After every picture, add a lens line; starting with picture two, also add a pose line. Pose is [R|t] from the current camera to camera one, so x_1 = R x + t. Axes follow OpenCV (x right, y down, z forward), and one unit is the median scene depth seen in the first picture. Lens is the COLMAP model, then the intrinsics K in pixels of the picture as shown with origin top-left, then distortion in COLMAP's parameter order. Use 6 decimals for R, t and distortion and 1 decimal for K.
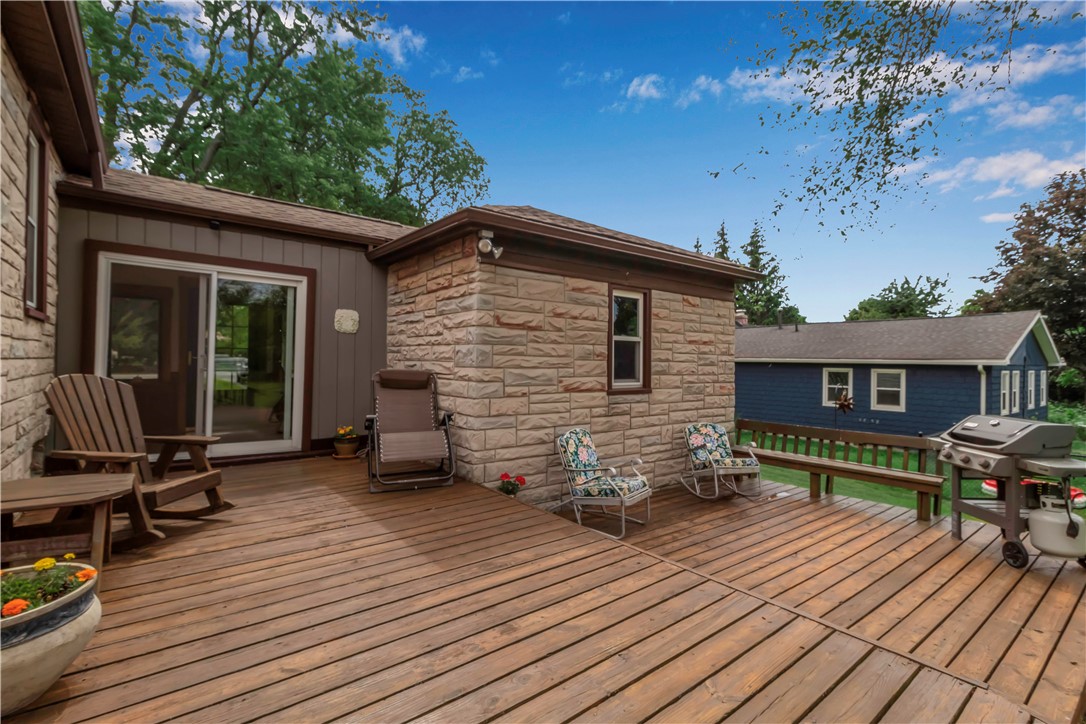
lens RADIAL K [[510.3, 0, 550.8], [0, 510.3, 363.7], [0, 0, 1]] dist [0.003005, 0.000247]
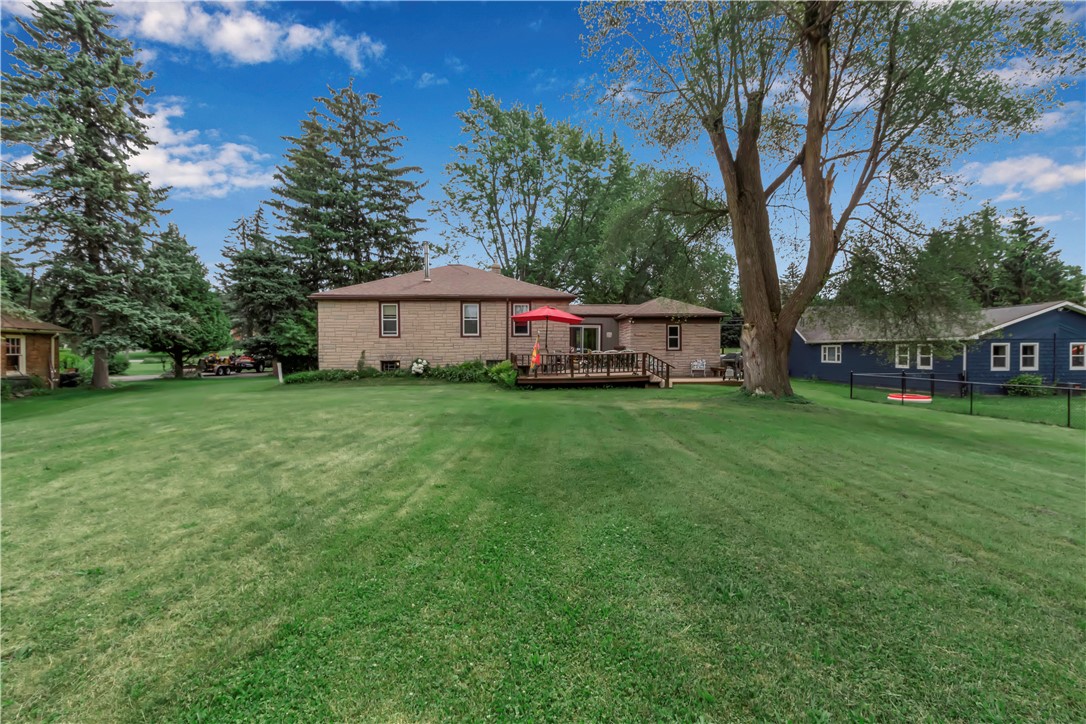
lens RADIAL K [[510.3, 0, 550.8], [0, 510.3, 363.7], [0, 0, 1]] dist [0.003005, 0.000247]
pose [[0.838845, -0.007258, -0.544321, 1.217392], [0.016658, 0.999785, 0.012340, 0.075127], [0.544115, -0.019418, 0.838786, -2.289677]]
